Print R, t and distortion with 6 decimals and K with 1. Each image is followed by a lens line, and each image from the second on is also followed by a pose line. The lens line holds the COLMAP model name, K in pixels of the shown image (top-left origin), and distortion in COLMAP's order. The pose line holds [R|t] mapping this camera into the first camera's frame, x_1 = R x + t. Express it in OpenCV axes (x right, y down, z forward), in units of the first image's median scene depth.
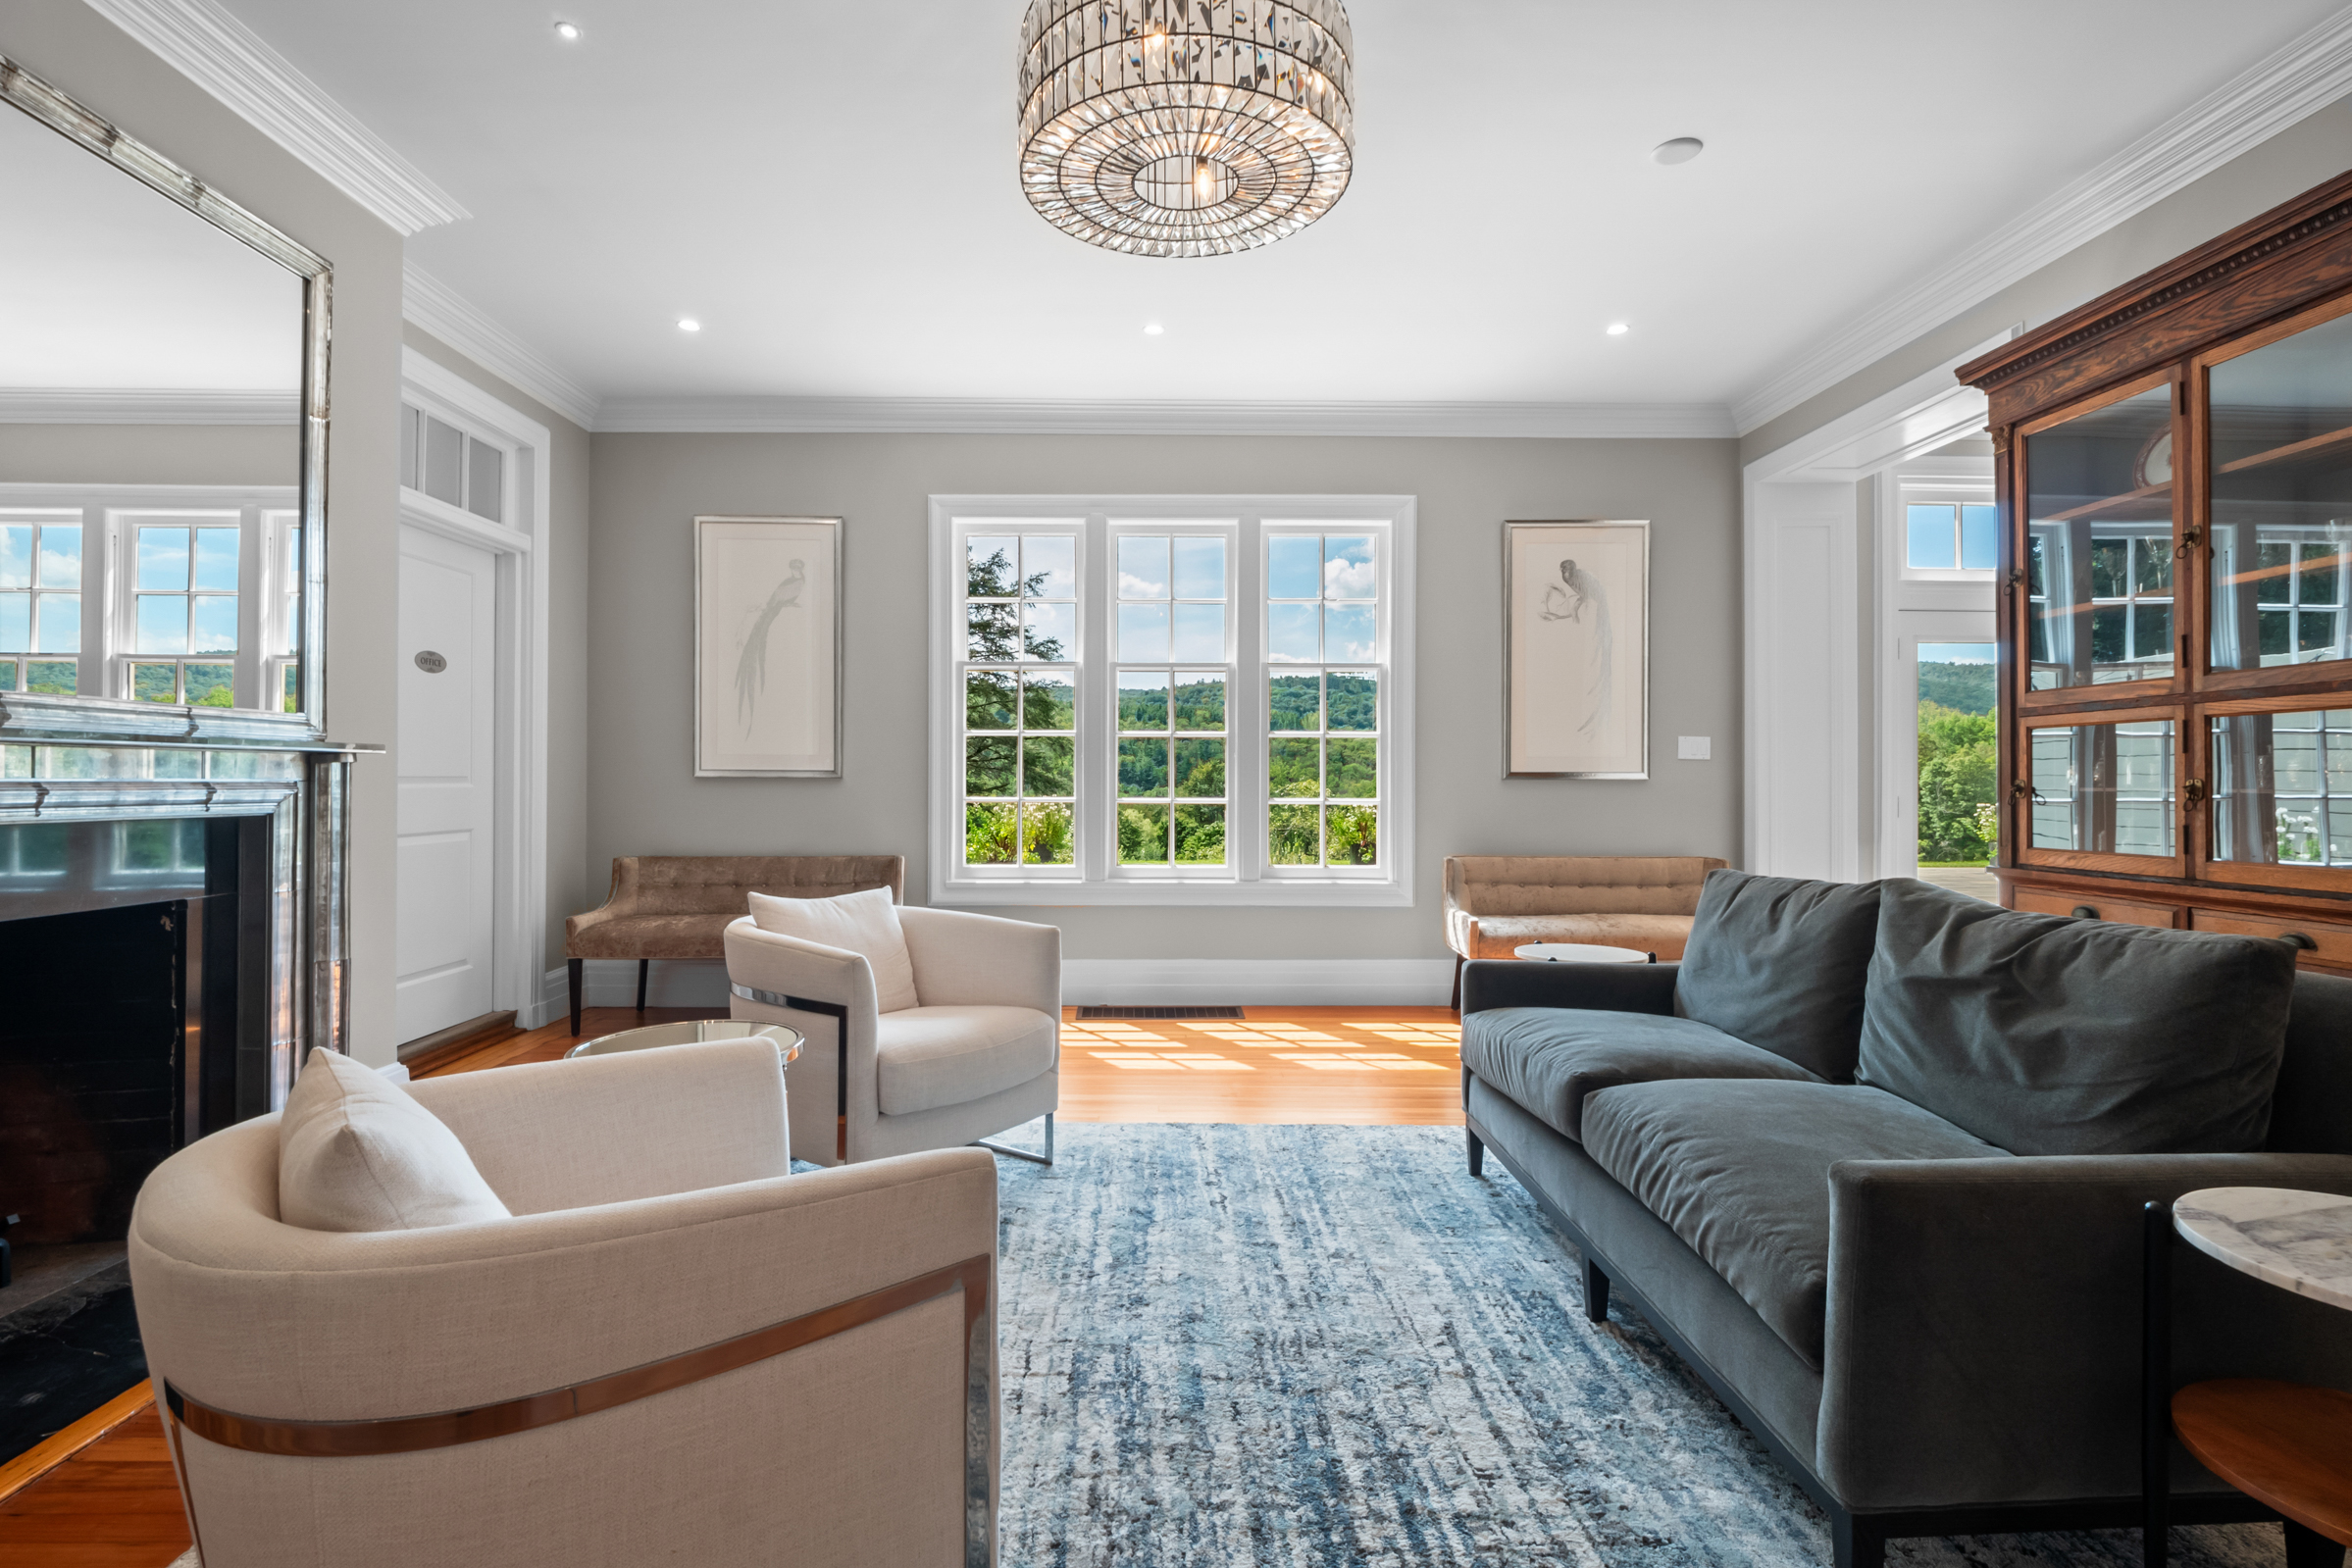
lens RADIAL K [[1148.1, 0, 1176.0], [0, 1148.1, 784.0], [0, 0, 1]] dist [-0.001837, -0.001310]
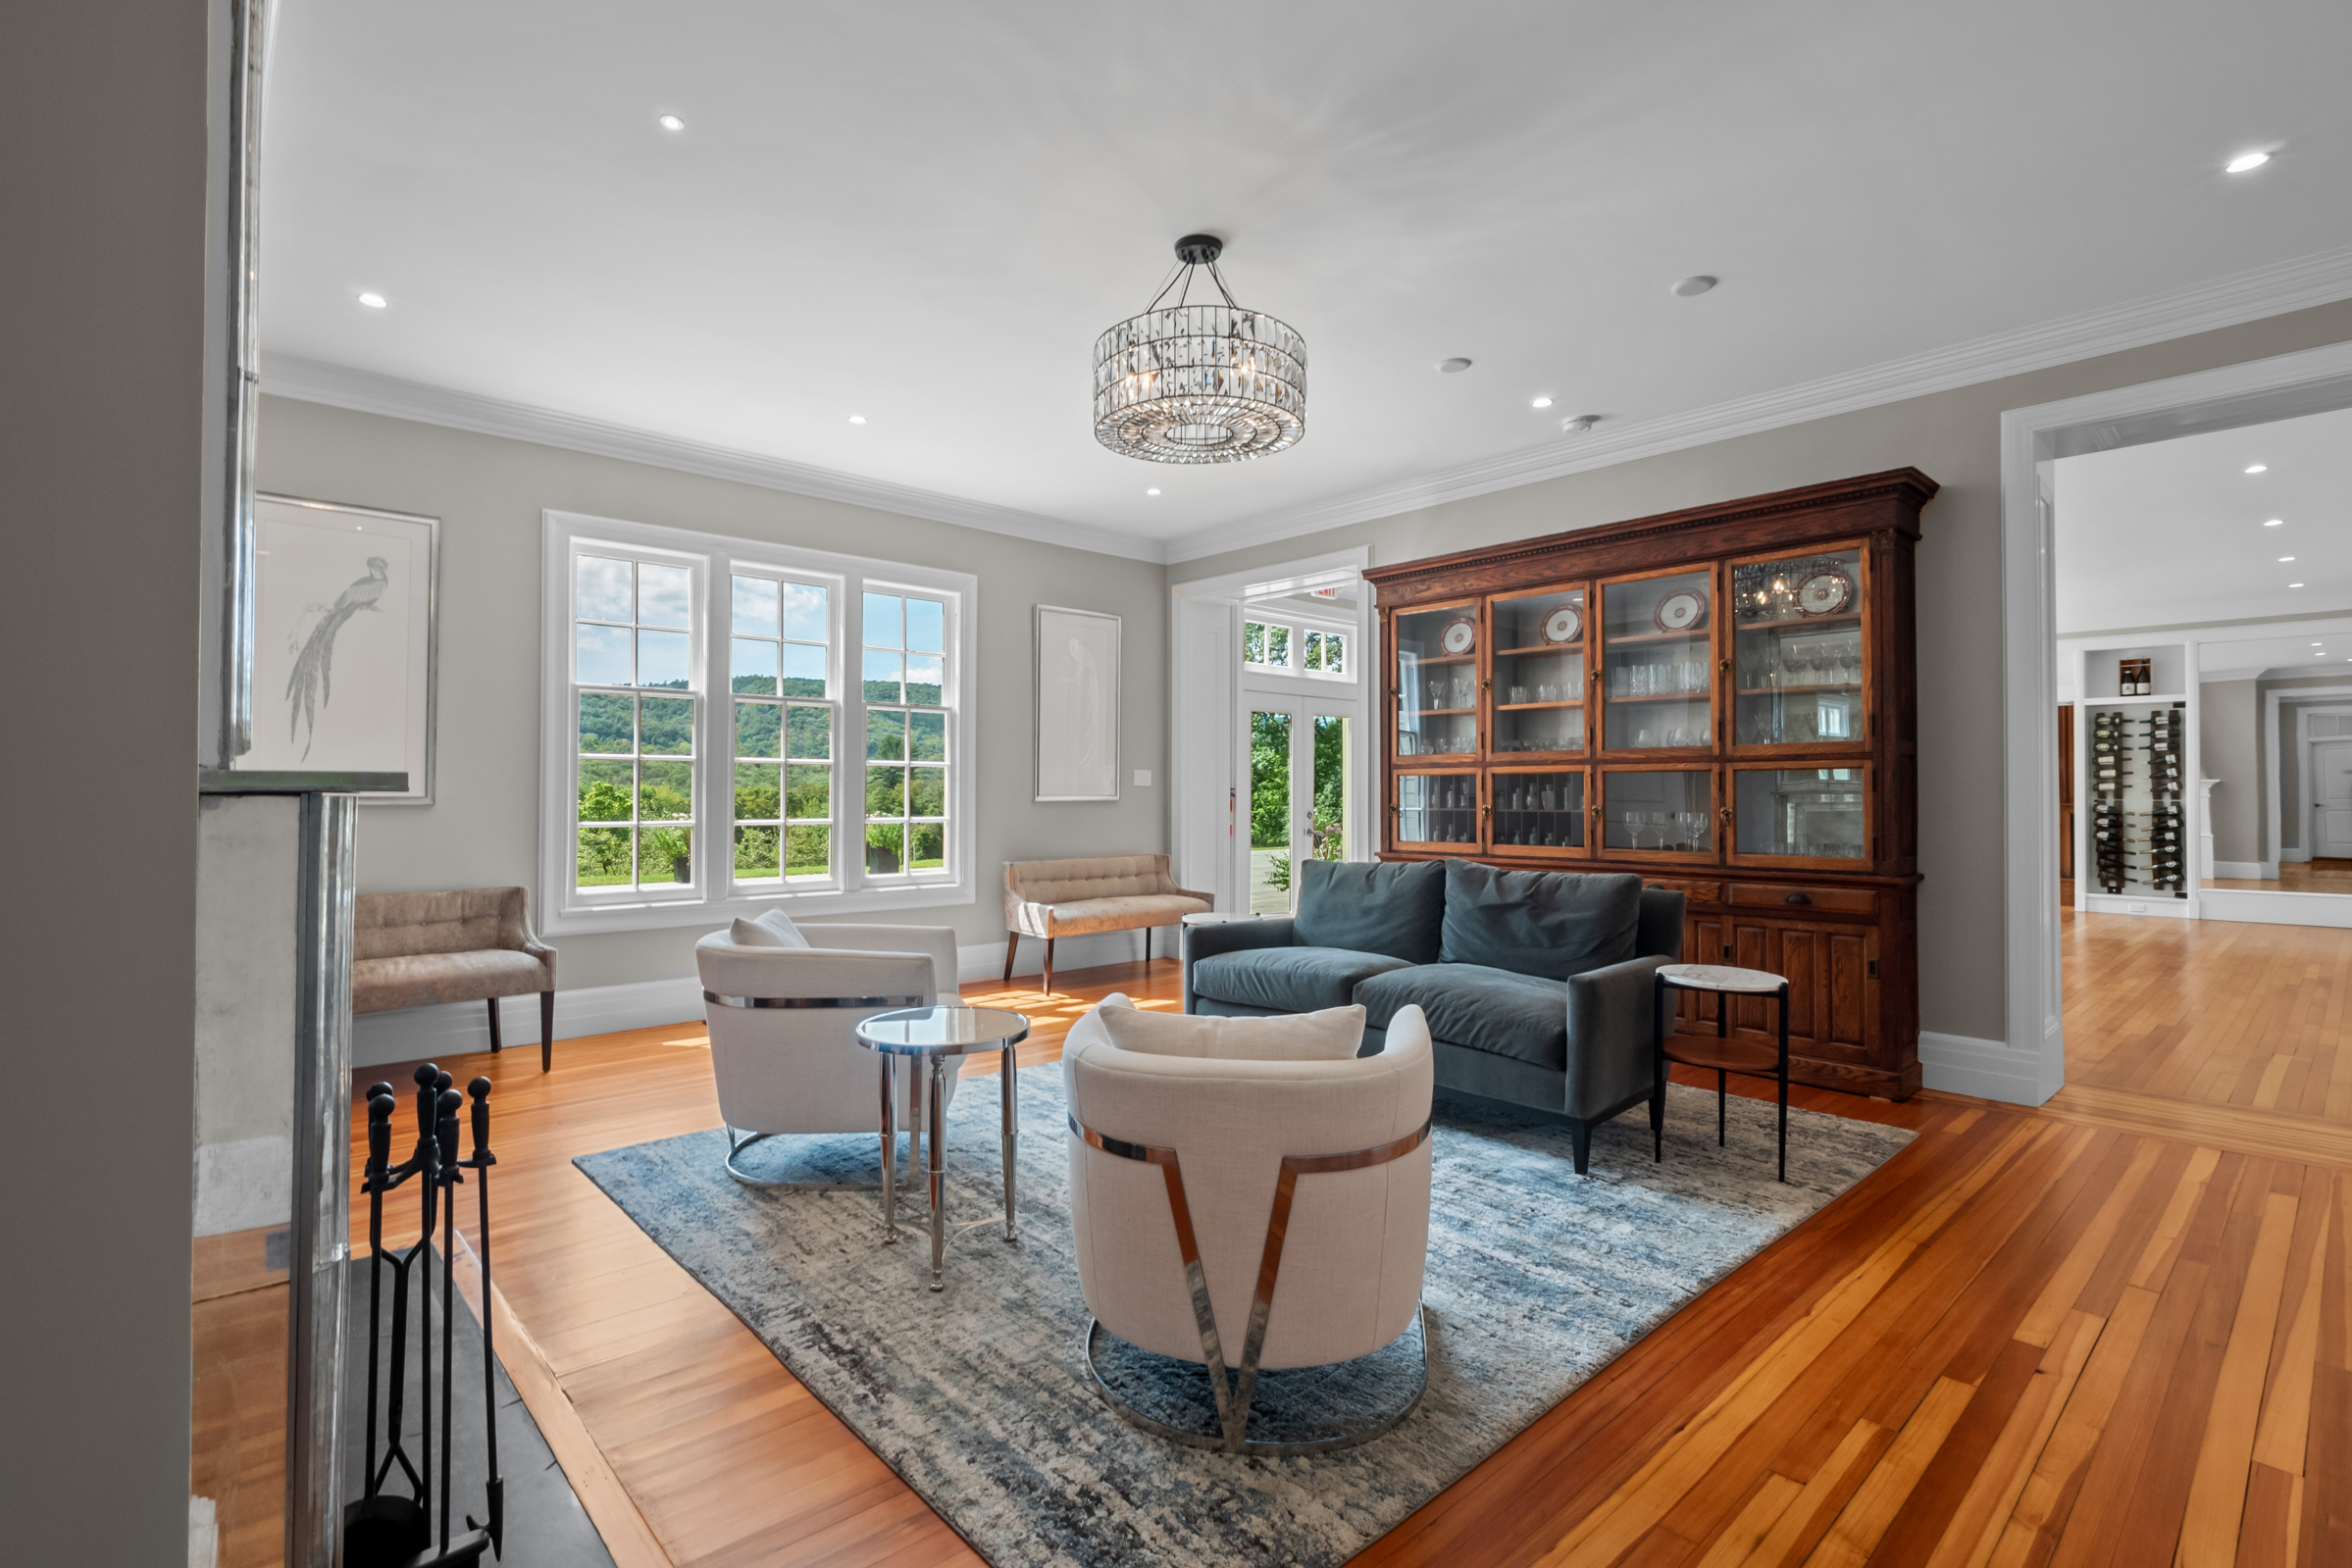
lens RADIAL K [[1100.2, 0, 1176.0], [0, 1100.2, 784.0], [0, 0, 1]] dist [0.001967, -0.000182]
pose [[0.740758, 0.003757, 0.671762, -0.572189], [0.001376, 0.999974, -0.007109, -0.018858], [-0.671771, 0.006191, 0.740733, -0.047685]]
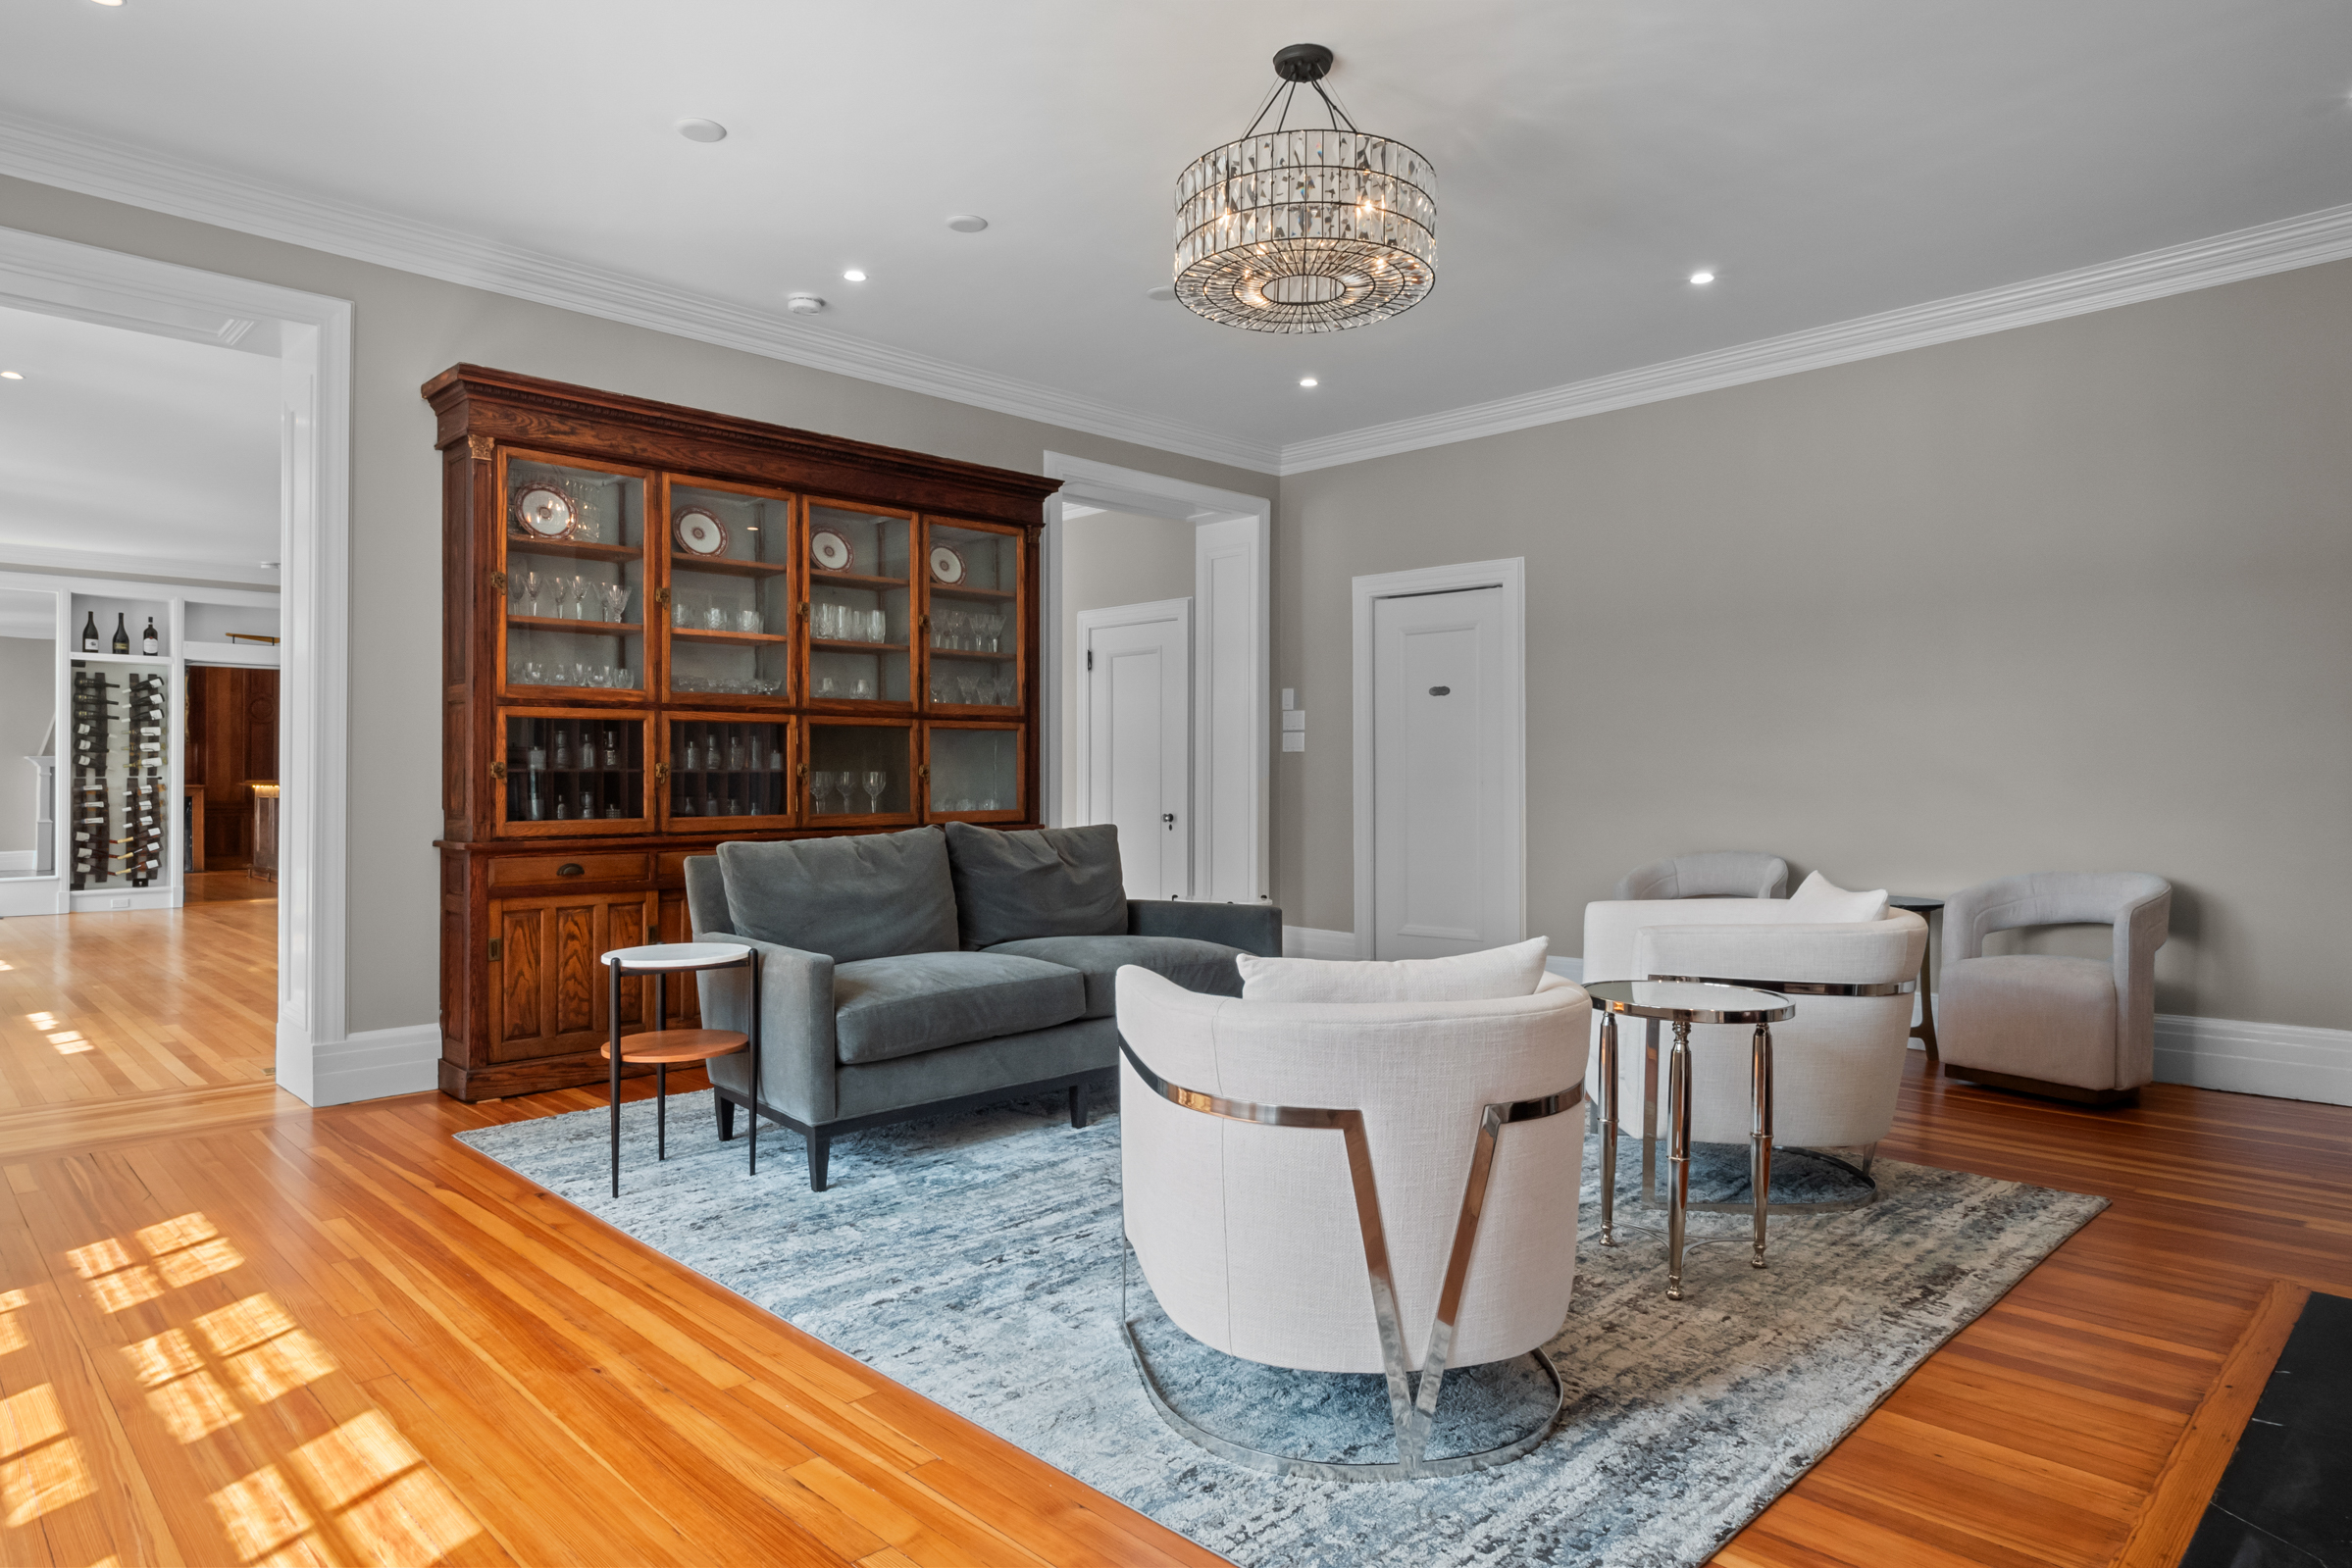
lens RADIAL K [[1312.2, 0, 1176.0], [0, 1312.2, 784.0], [0, 0, 1]] dist [-0.000131, -0.000966]
pose [[-0.686780, -0.005189, 0.726847, -0.536972], [-0.000471, 0.999977, 0.006694, 0.009200], [-0.726865, 0.004255, -0.686767, 1.180702]]
